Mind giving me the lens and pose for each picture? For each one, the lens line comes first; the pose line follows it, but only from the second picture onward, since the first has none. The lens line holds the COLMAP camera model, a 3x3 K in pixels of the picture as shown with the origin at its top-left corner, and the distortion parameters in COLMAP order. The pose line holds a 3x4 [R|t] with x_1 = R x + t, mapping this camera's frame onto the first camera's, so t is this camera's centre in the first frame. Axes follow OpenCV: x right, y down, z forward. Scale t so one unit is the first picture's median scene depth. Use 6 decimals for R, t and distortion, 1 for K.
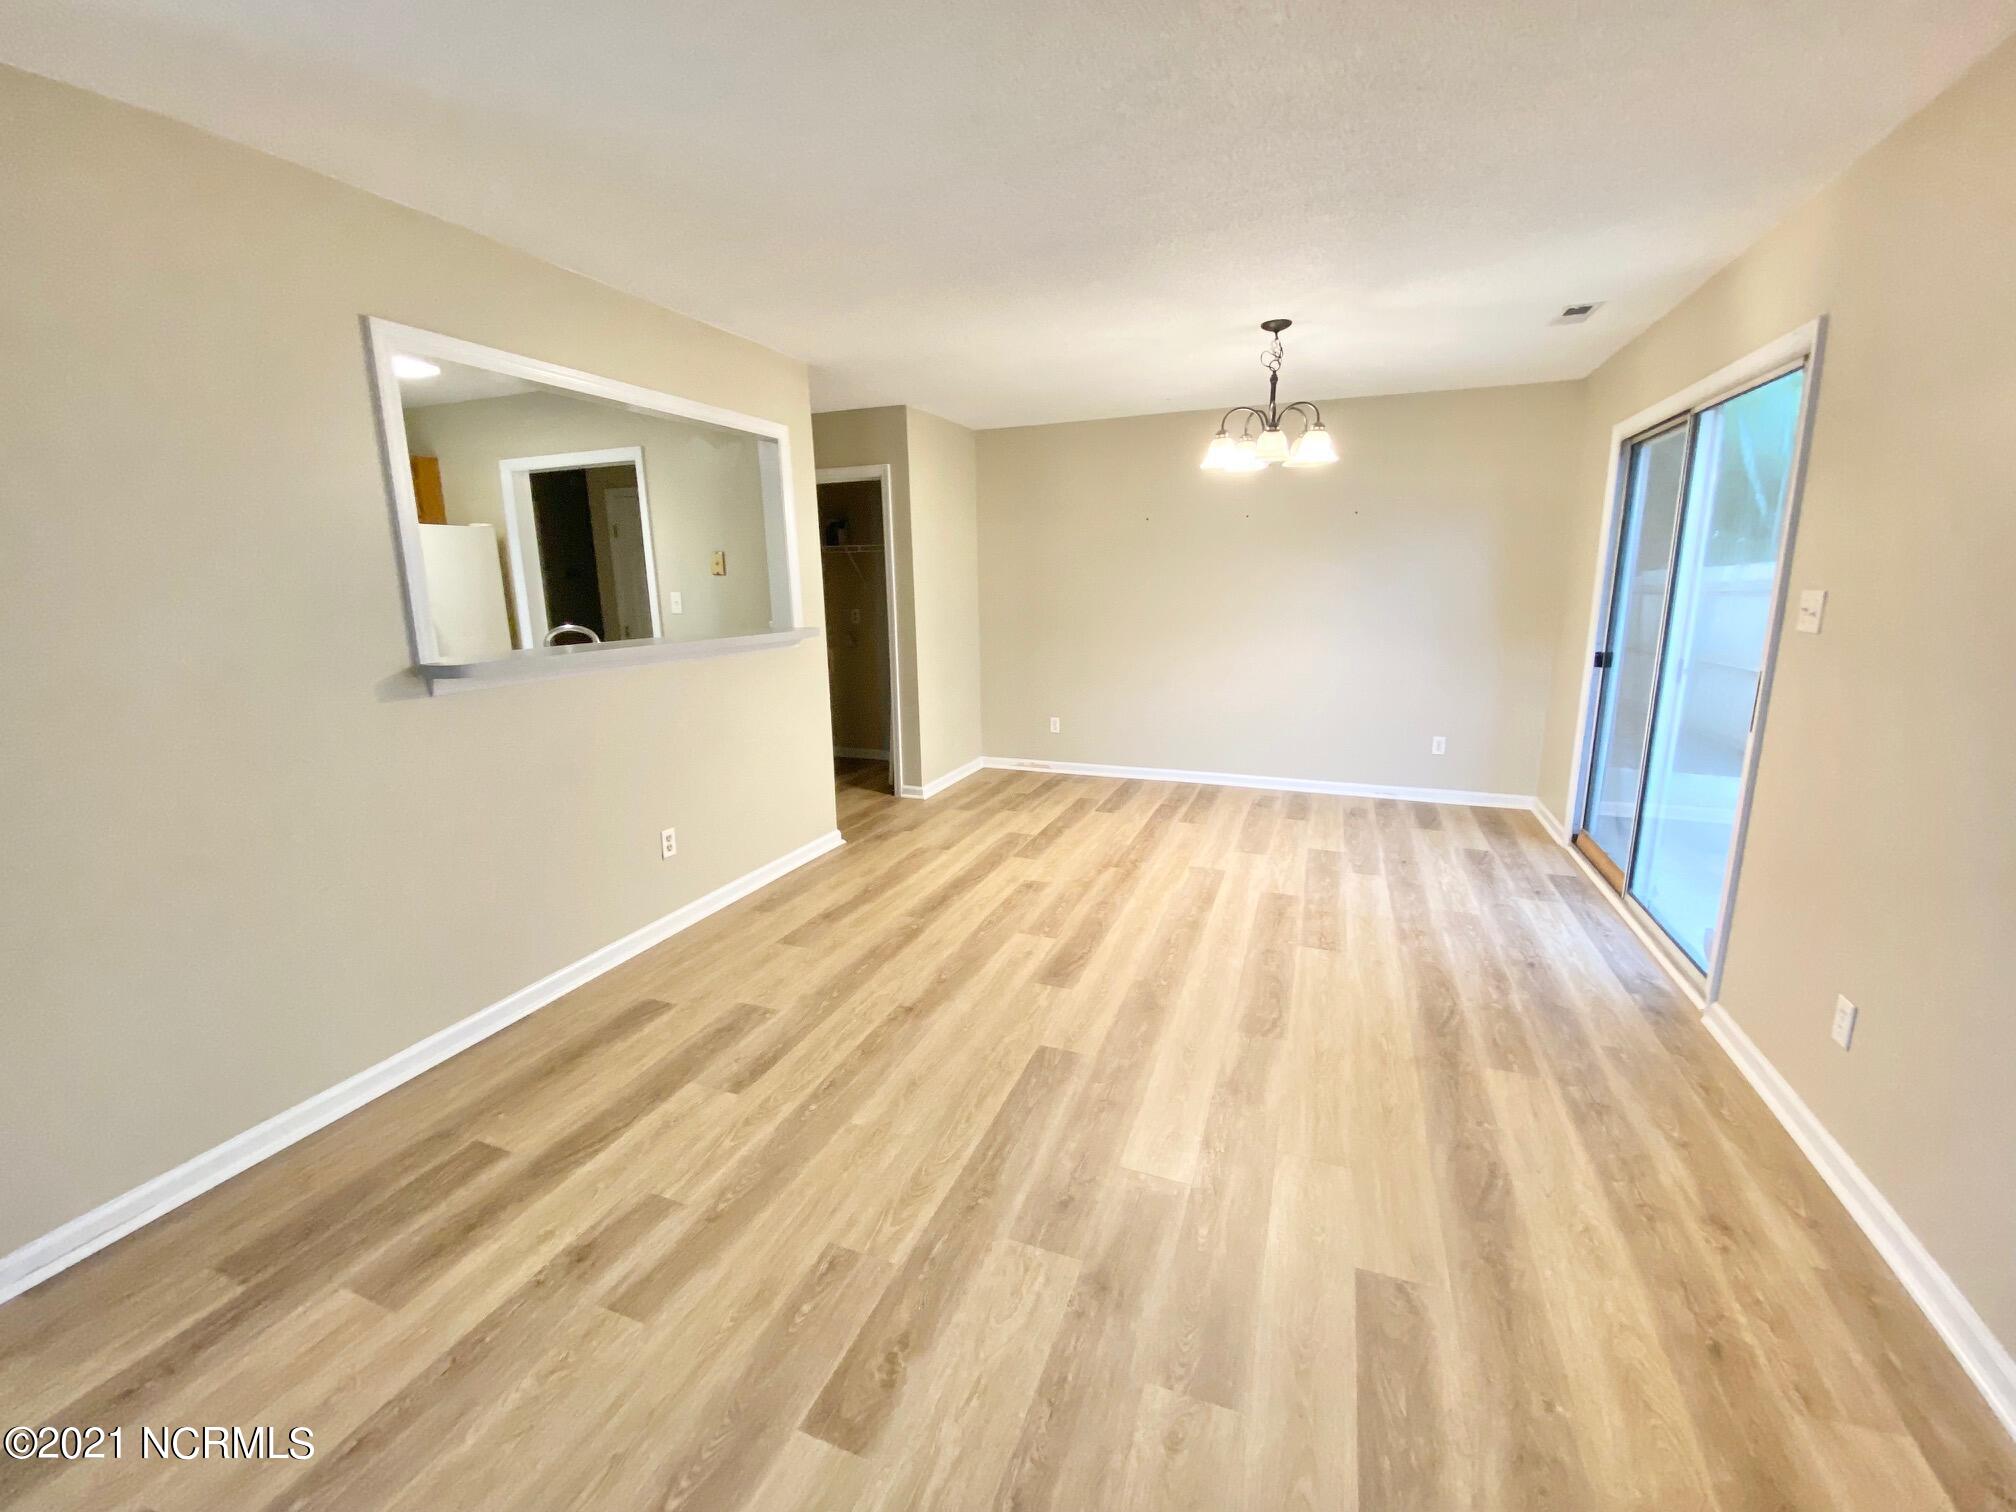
lens RADIAL K [[817.3, 0, 1008.8], [0, 817.3, 764.2], [0, 0, 1]] dist [0.016498, -0.018222]
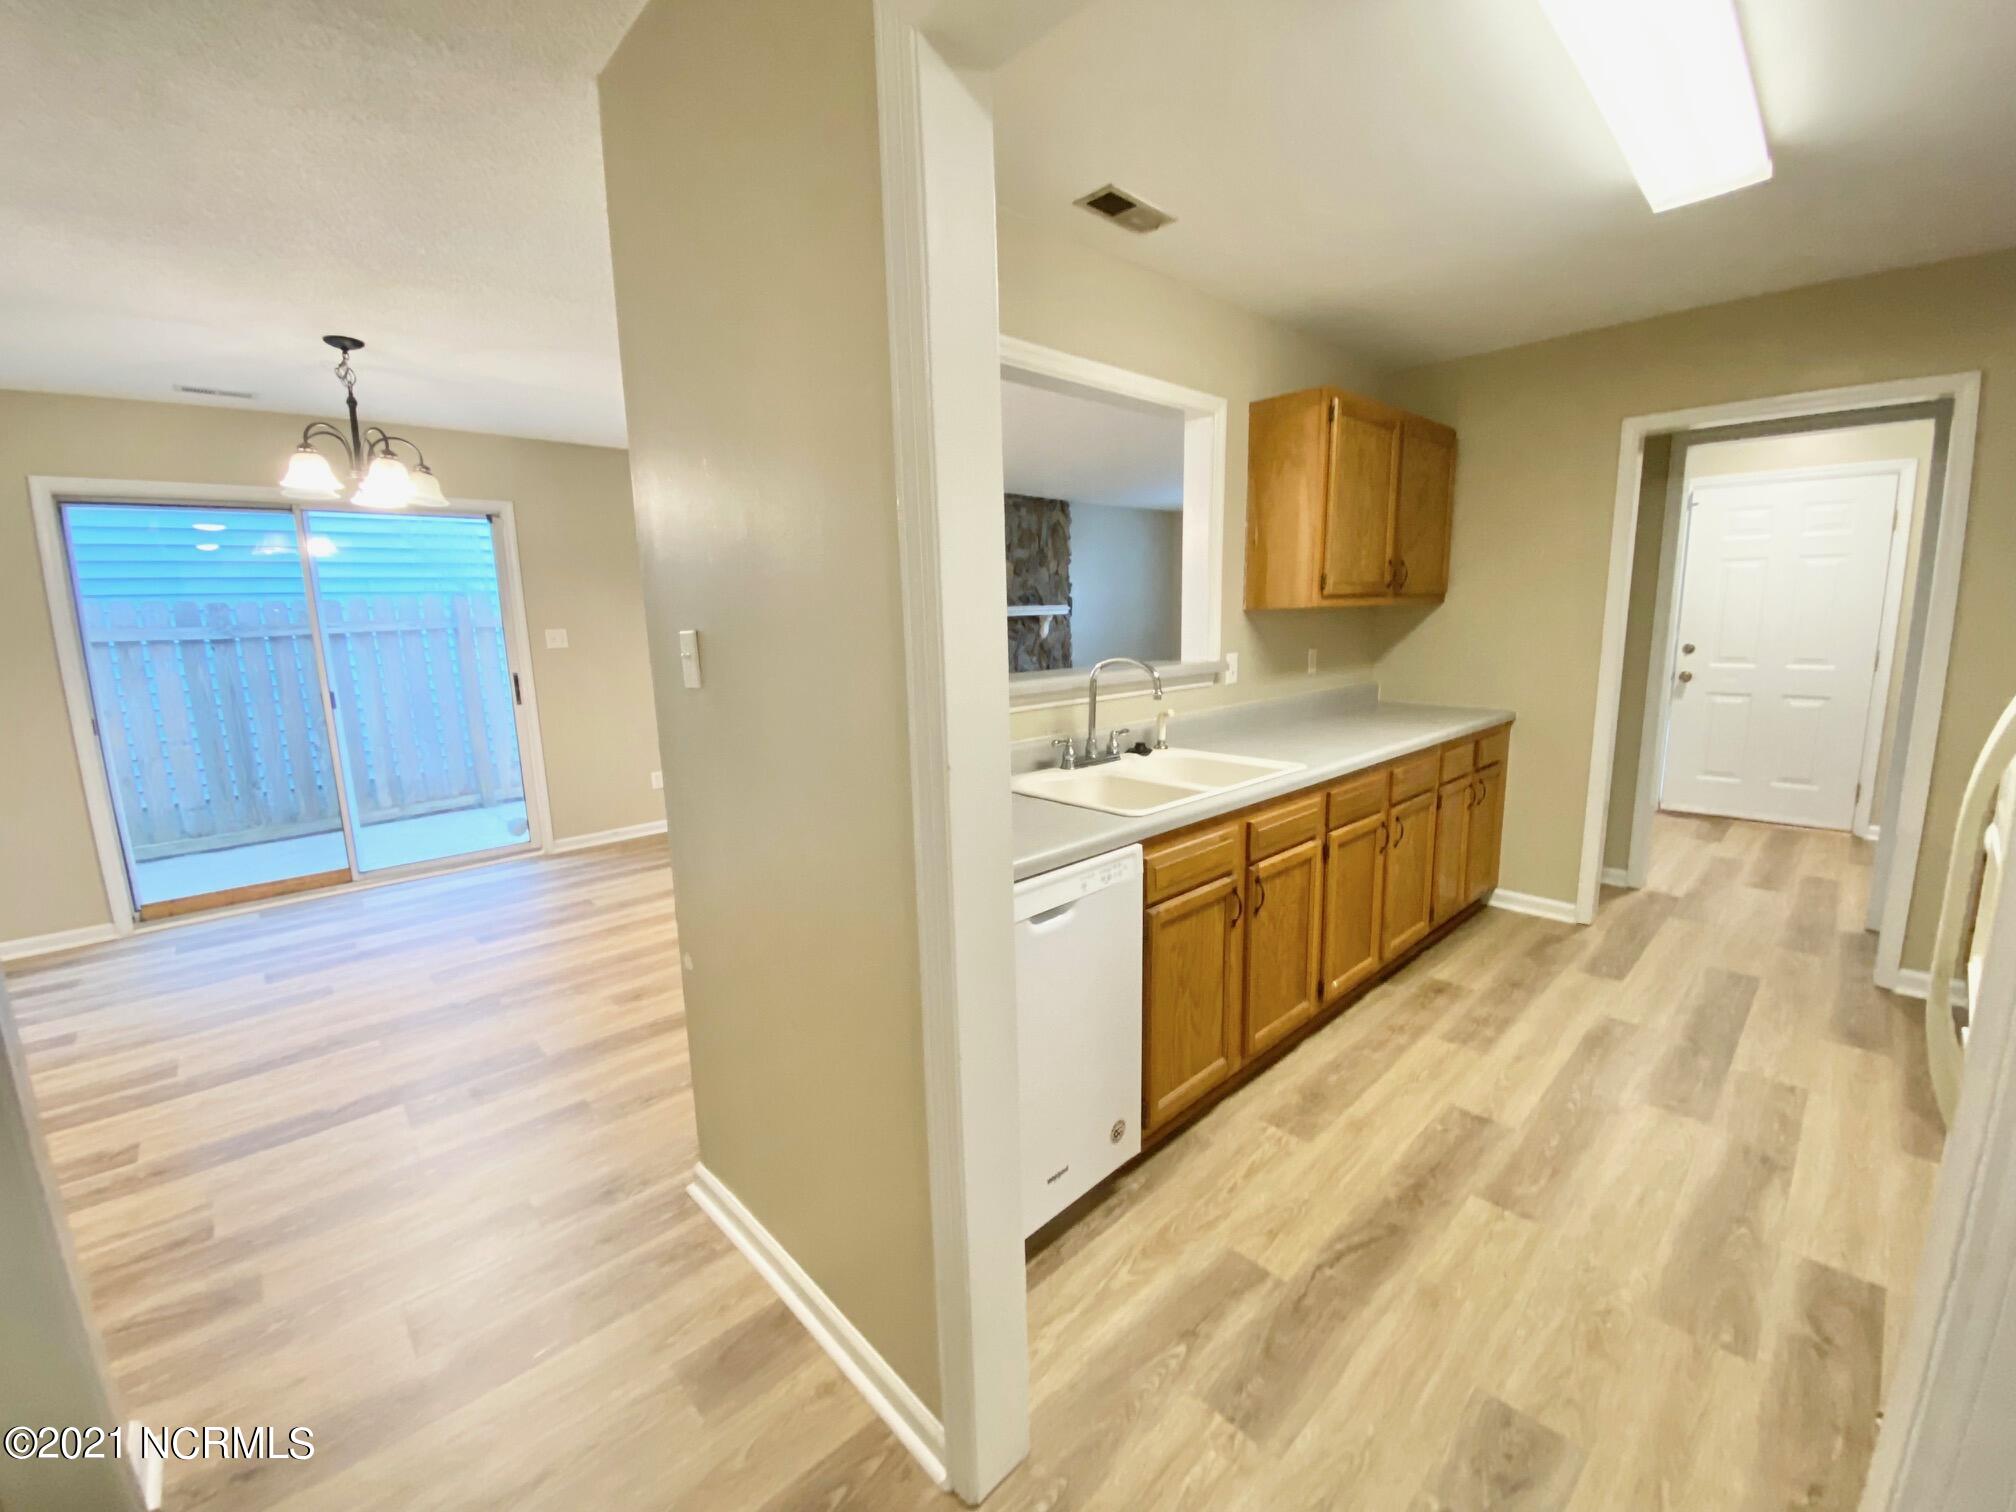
lens RADIAL K [[817.3, 0, 1014.9], [0, 817.3, 750.3], [0, 0, 1]] dist [0.016498, -0.018222]
pose [[-0.902520, -0.035752, 0.429162, -0.681811], [0.128850, 0.928478, 0.348319, -0.322782], [-0.410920, 0.369663, -0.833363, 1.509934]]
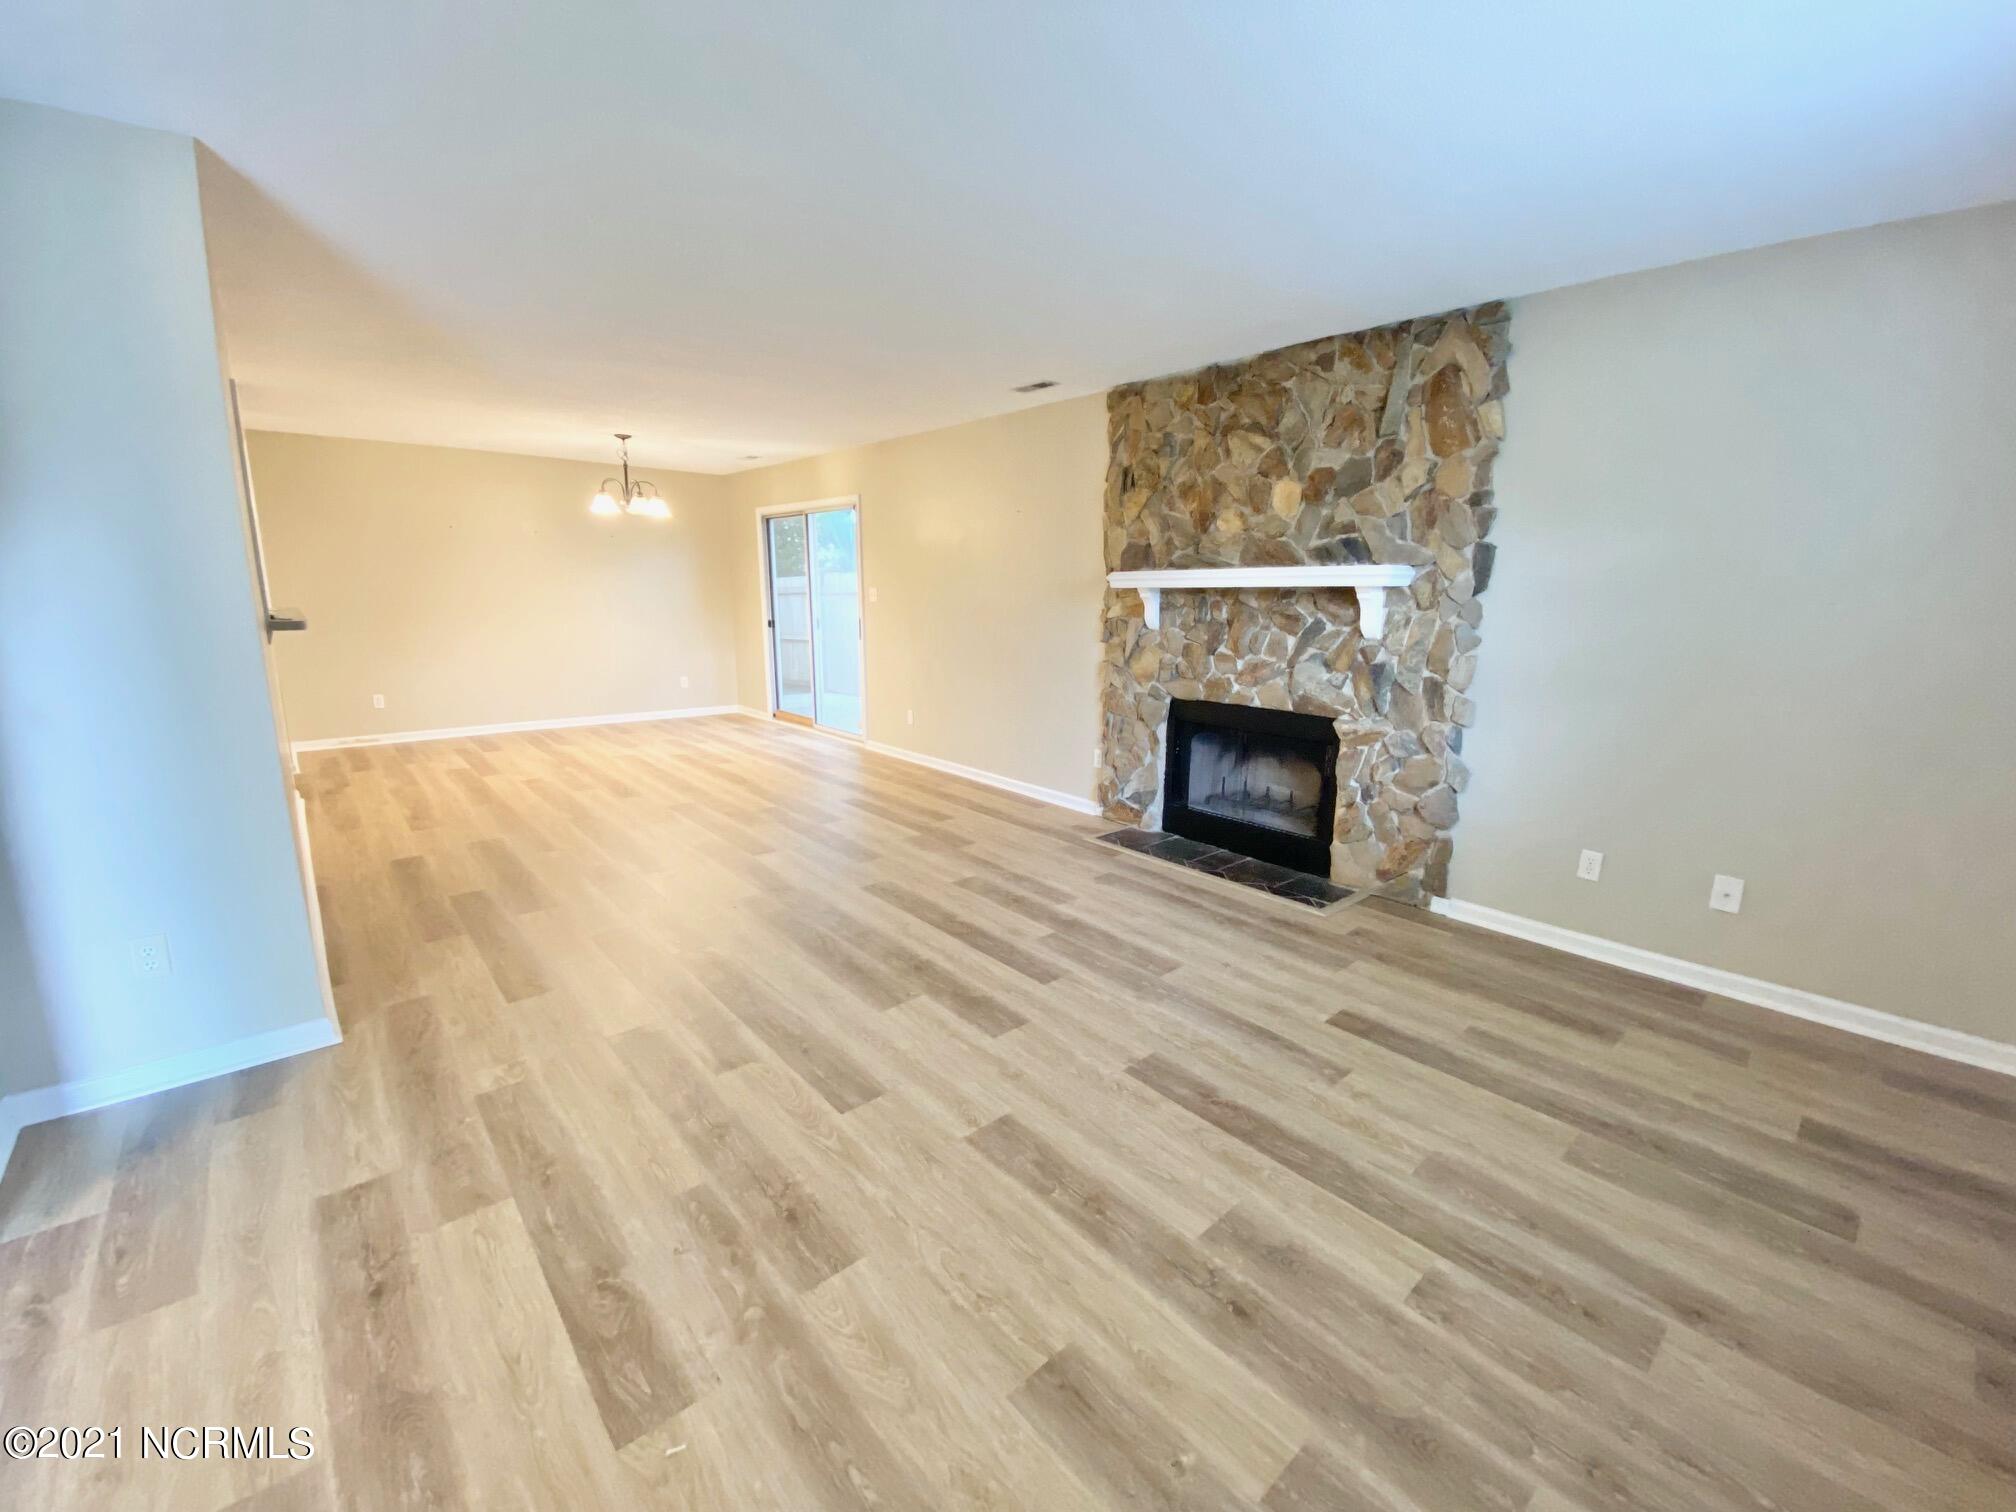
lens RADIAL K [[817.3, 0, 1004.3], [0, 817.3, 749.9], [0, 0, 1]] dist [0.016498, -0.018222]
pose [[0.459447, -0.153854, 0.874778, -0.911972], [0.176314, 0.981082, 0.079948, 0.133279], [-0.870530, 0.117503, 0.477882, -0.475277]]
